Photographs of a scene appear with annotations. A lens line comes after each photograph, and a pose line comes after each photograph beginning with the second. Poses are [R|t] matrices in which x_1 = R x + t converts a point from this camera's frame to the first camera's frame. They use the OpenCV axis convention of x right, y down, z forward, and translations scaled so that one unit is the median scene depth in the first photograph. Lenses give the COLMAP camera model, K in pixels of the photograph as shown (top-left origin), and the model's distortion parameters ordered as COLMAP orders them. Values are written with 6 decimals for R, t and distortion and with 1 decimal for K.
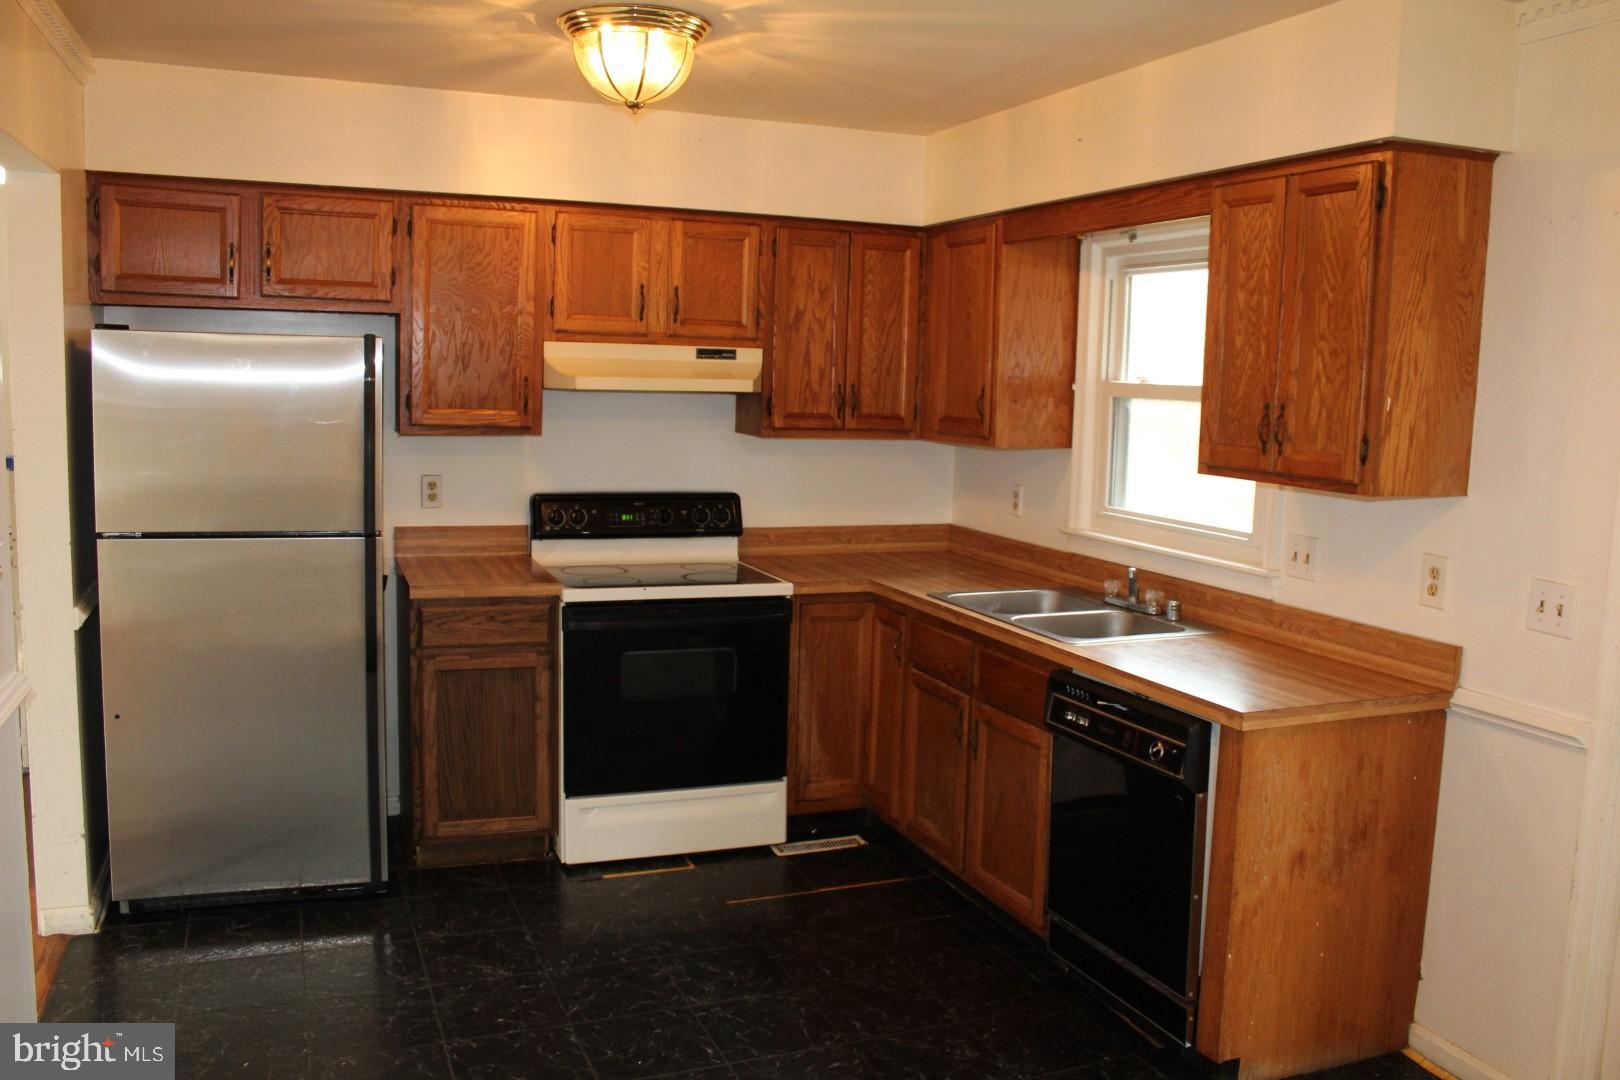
lens RADIAL K [[1365.0, 0, 810.0], [0, 1365.0, 540.0], [0, 0, 1]] dist [-0.070477, 0.005645]
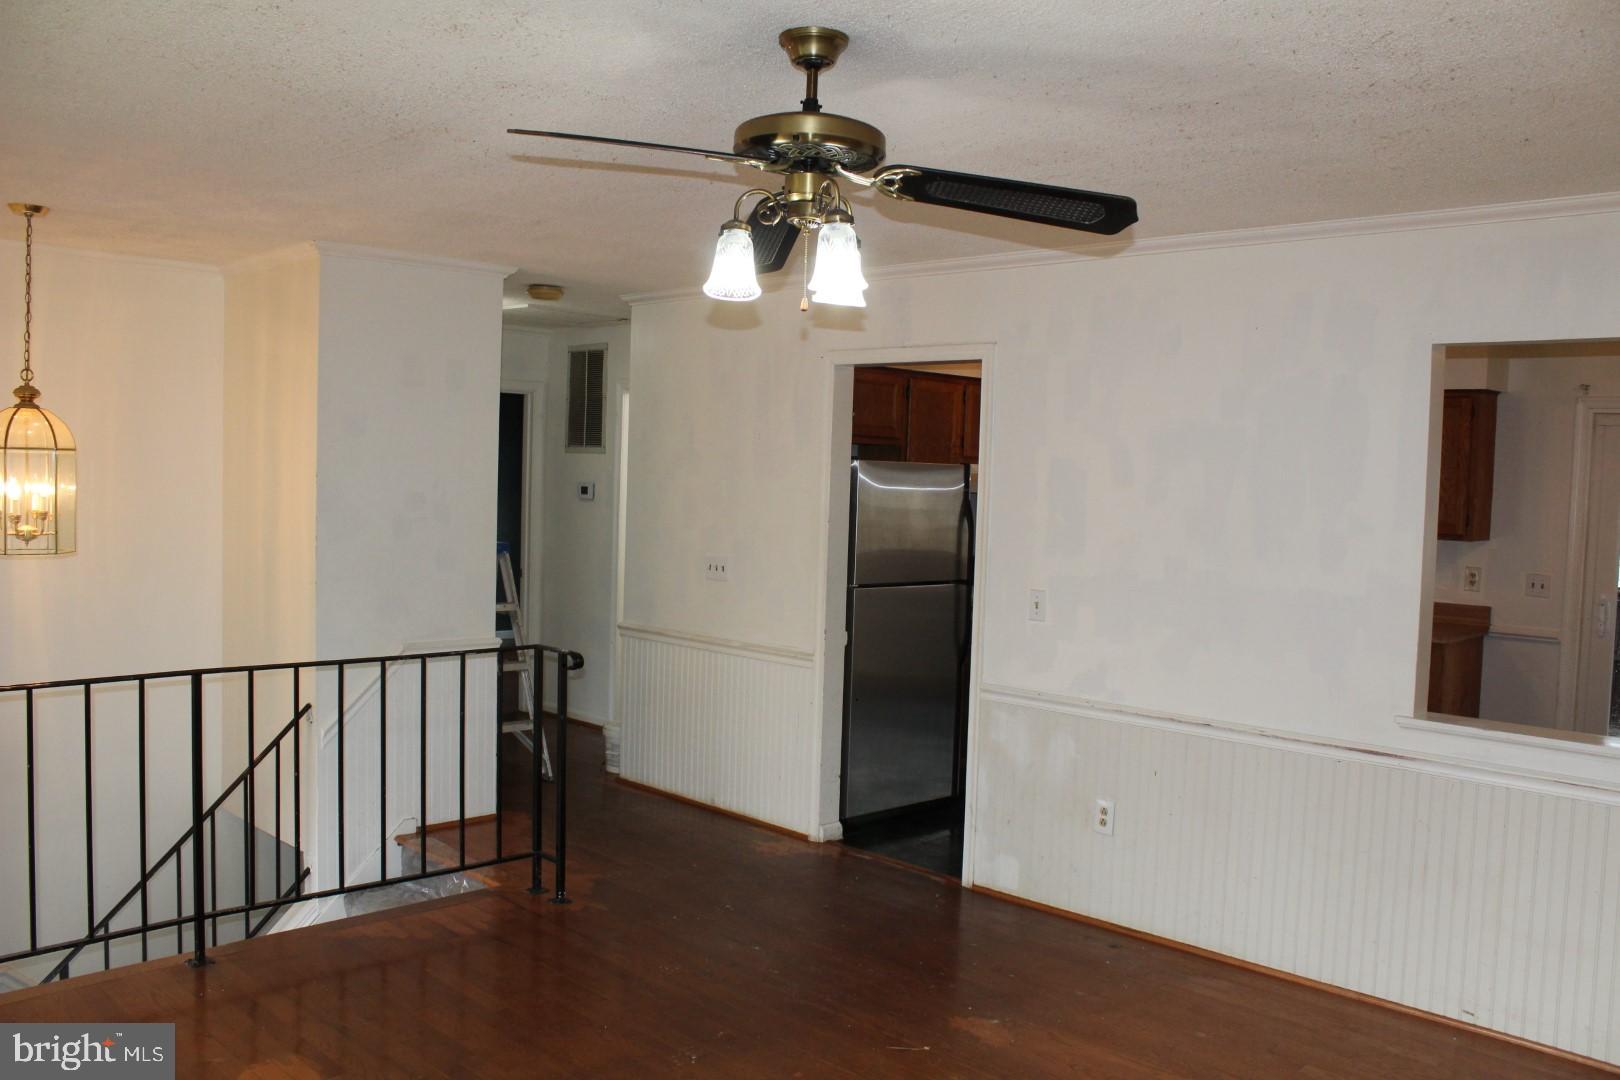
lens RADIAL K [[1365.0, 0, 810.0], [0, 1365.0, 540.0], [0, 0, 1]] dist [-0.070477, 0.005645]
pose [[0.903466, -0.023395, 0.428021, -1.501490], [0.047977, 0.997755, -0.046734, 0.017844], [-0.425966, 0.062758, 0.902560, -0.550085]]
